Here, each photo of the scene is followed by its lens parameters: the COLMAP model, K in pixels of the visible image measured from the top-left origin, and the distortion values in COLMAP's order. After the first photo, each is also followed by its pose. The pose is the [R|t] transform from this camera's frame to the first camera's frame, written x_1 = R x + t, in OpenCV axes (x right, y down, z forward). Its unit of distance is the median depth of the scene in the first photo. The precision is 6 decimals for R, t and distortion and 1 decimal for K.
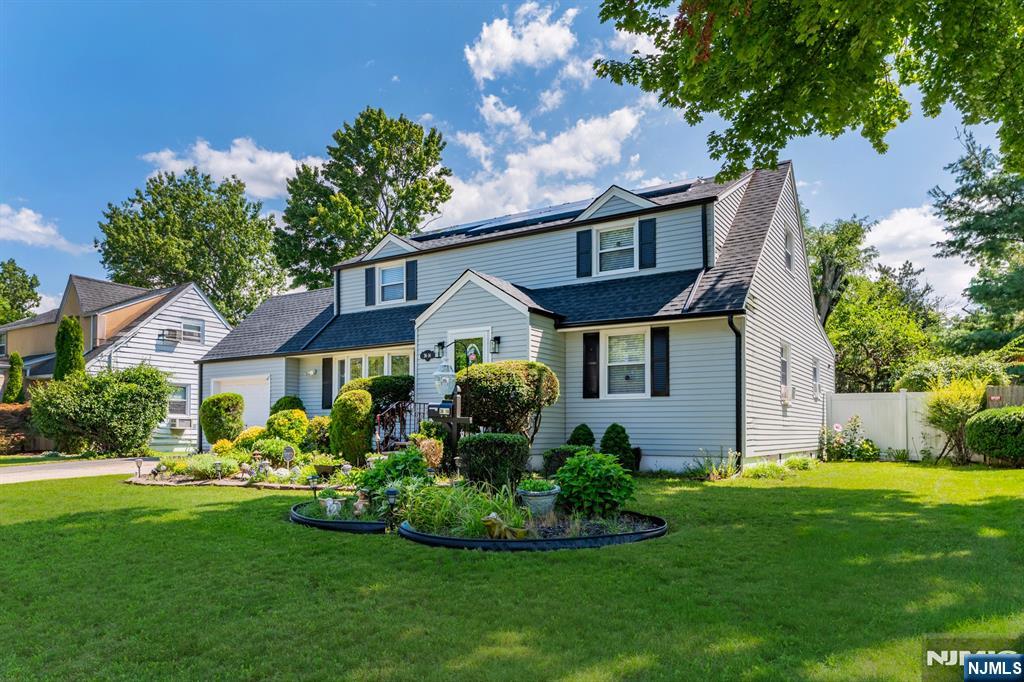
lens RADIAL K [[678.6, 0, 512.0], [0, 678.6, 341.0], [0, 0, 1]] dist [0.003647, 0.000888]
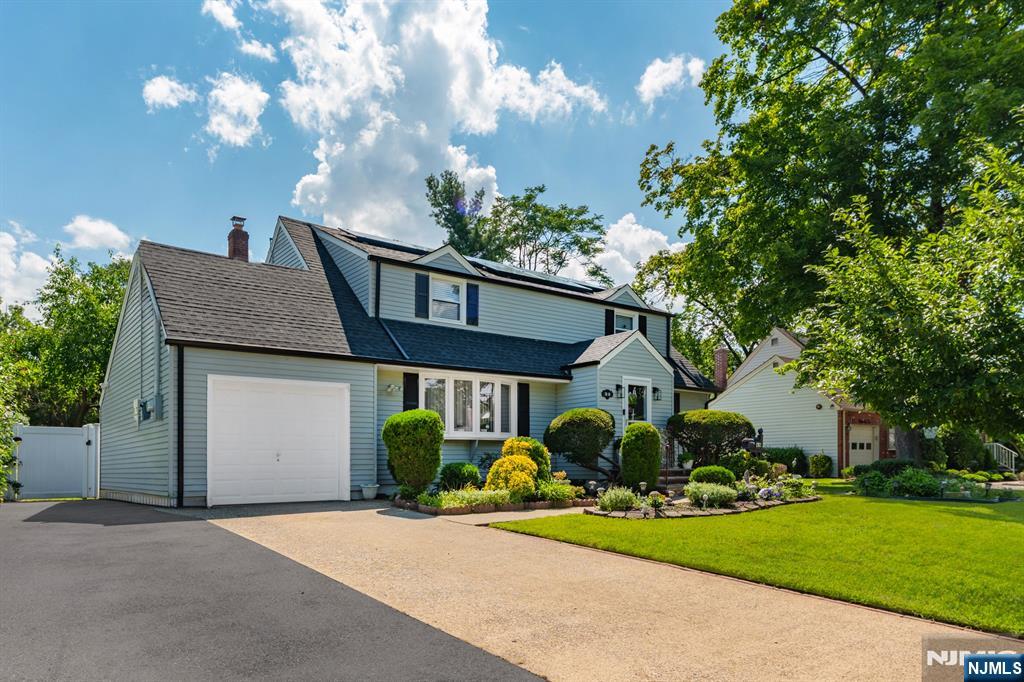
lens RADIAL K [[674.6, 0, 512.0], [0, 674.6, 341.0], [0, 0, 1]] dist [-0.000040, -0.000023]
pose [[0.323318, 0.168965, 0.931084, -1.010860], [-0.113129, 0.983775, -0.139243, 0.088638], [-0.939504, -0.060313, 0.337187, 0.624502]]
